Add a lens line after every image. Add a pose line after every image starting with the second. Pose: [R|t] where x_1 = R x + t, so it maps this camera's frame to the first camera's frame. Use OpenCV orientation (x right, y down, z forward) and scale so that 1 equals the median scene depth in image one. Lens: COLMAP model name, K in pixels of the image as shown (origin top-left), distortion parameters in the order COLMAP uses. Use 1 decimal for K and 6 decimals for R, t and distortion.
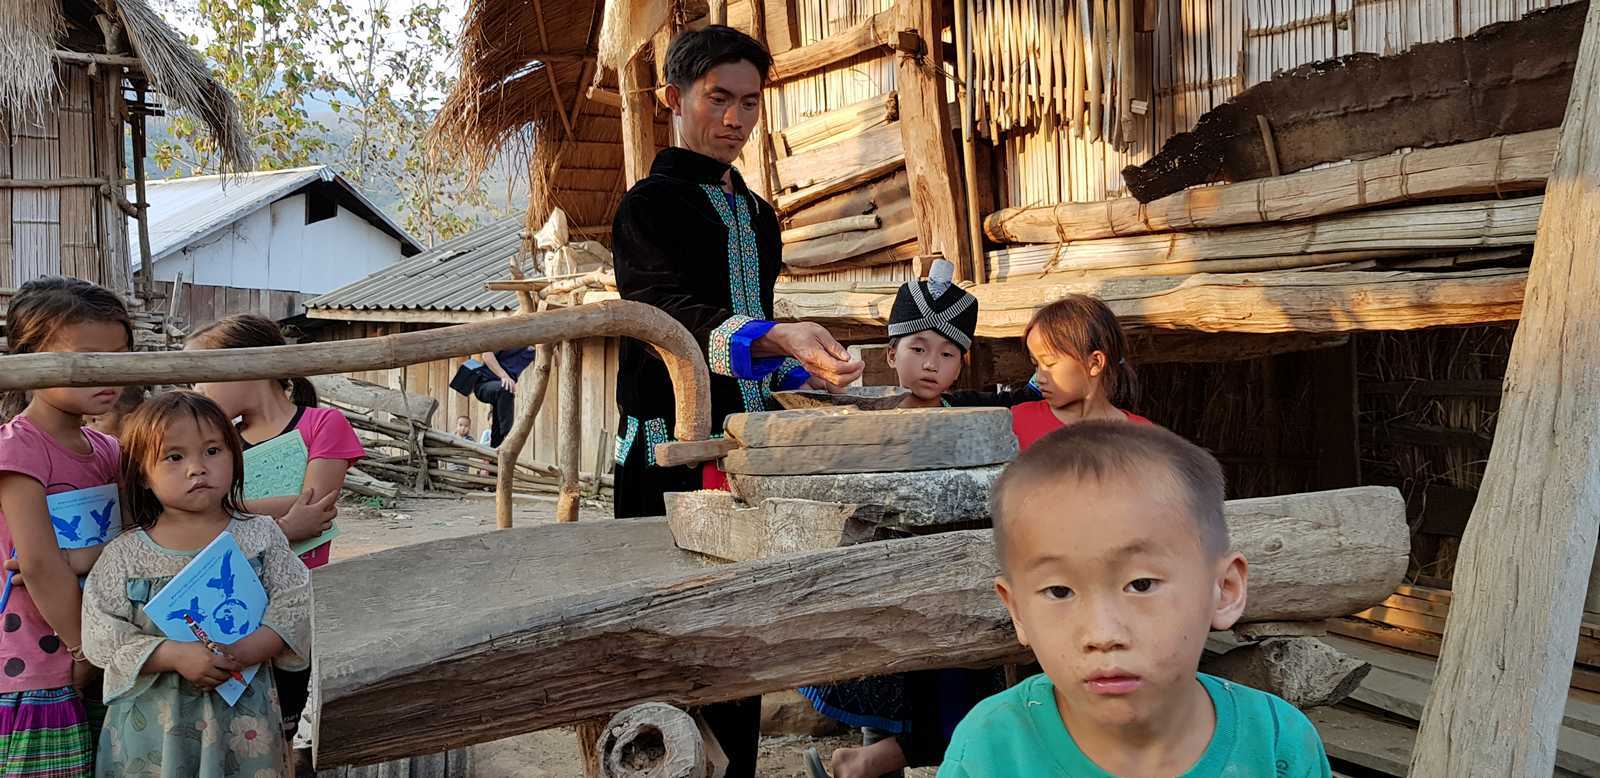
lens RADIAL K [[1254.4, 0, 806.9], [0, 1254.4, 341.9], [0, 0, 1]] dist [0.076351, -0.127195]
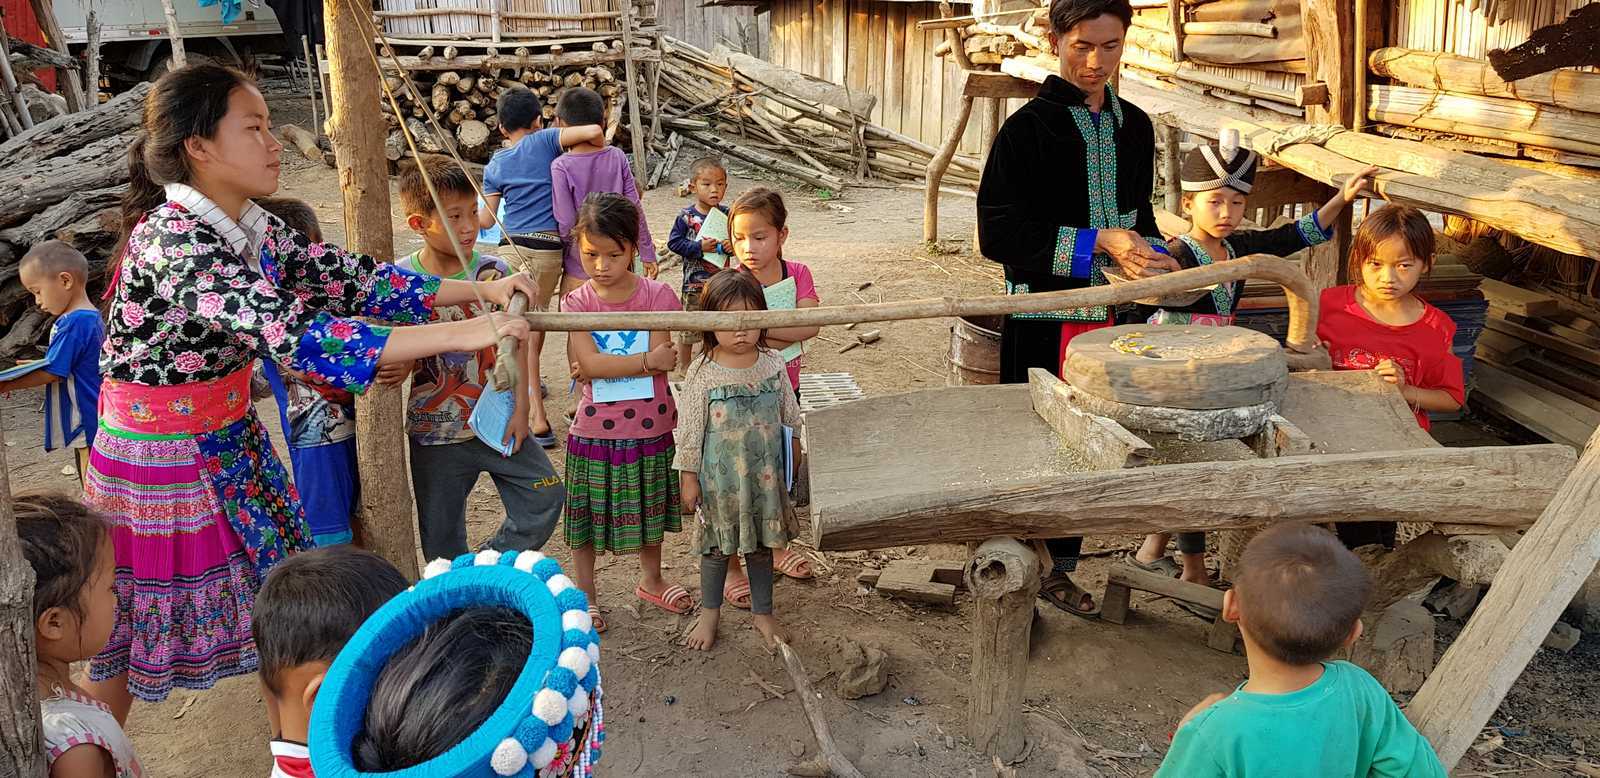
lens RADIAL K [[1254.4, 0, 777.8], [0, 1254.4, 347.4], [0, 0, 1]] dist [0.076351, -0.127195]
pose [[0.936261, 0.090205, -0.339526, 0.070009], [0.014582, 0.955660, 0.294110, -0.222244], [0.351001, -0.280315, 0.893432, -0.258996]]
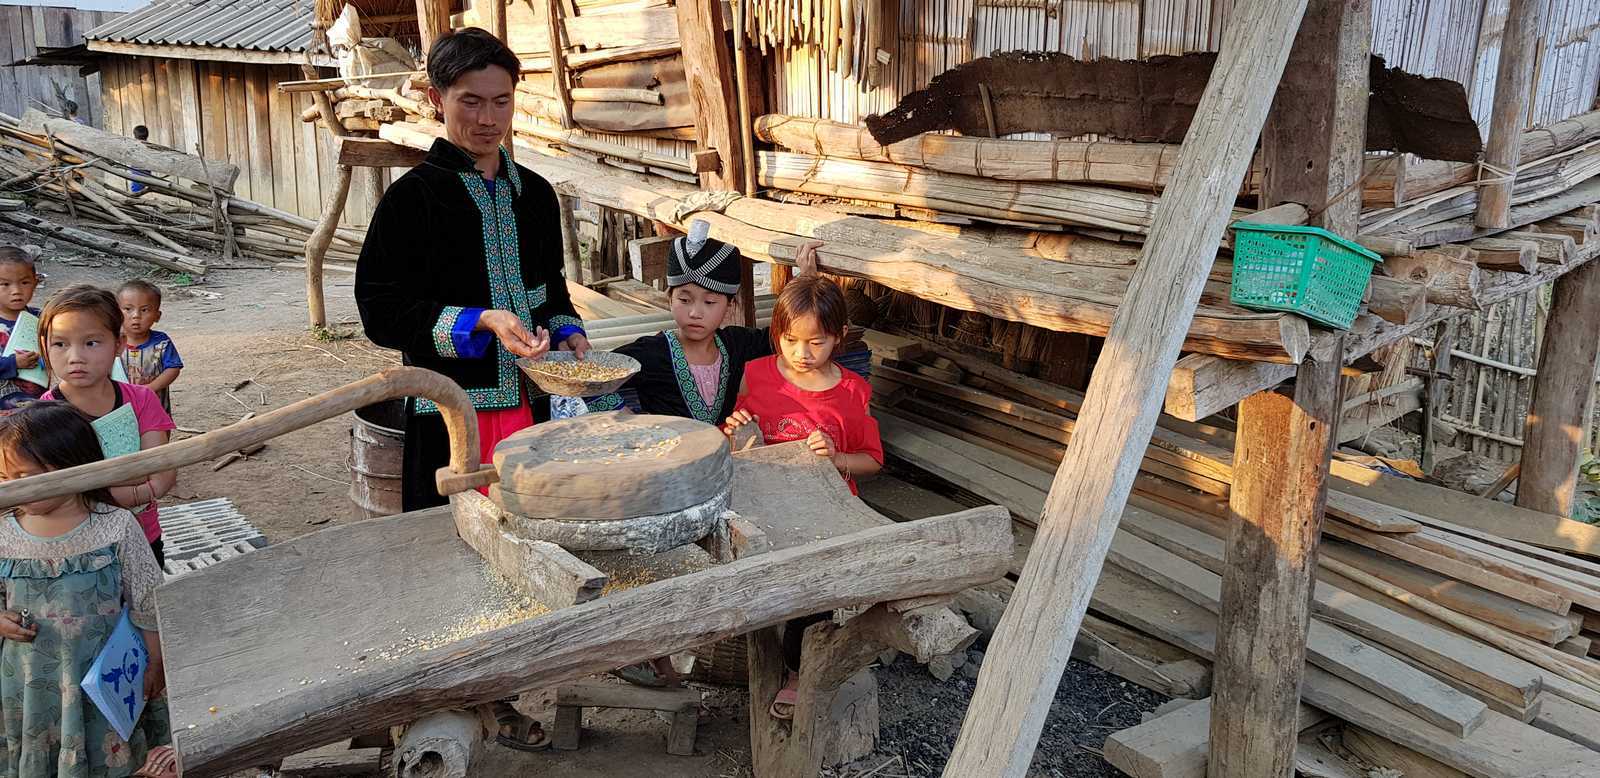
lens RADIAL K [[1254.4, 0, 770.9], [0, 1254.4, 357.6], [0, 0, 1]] dist [0.076351, -0.127195]
pose [[0.994221, -0.010151, 0.106875, 0.045215], [-0.017041, 0.967976, 0.250463, -0.207160], [-0.105995, -0.250837, 0.962209, -0.116330]]
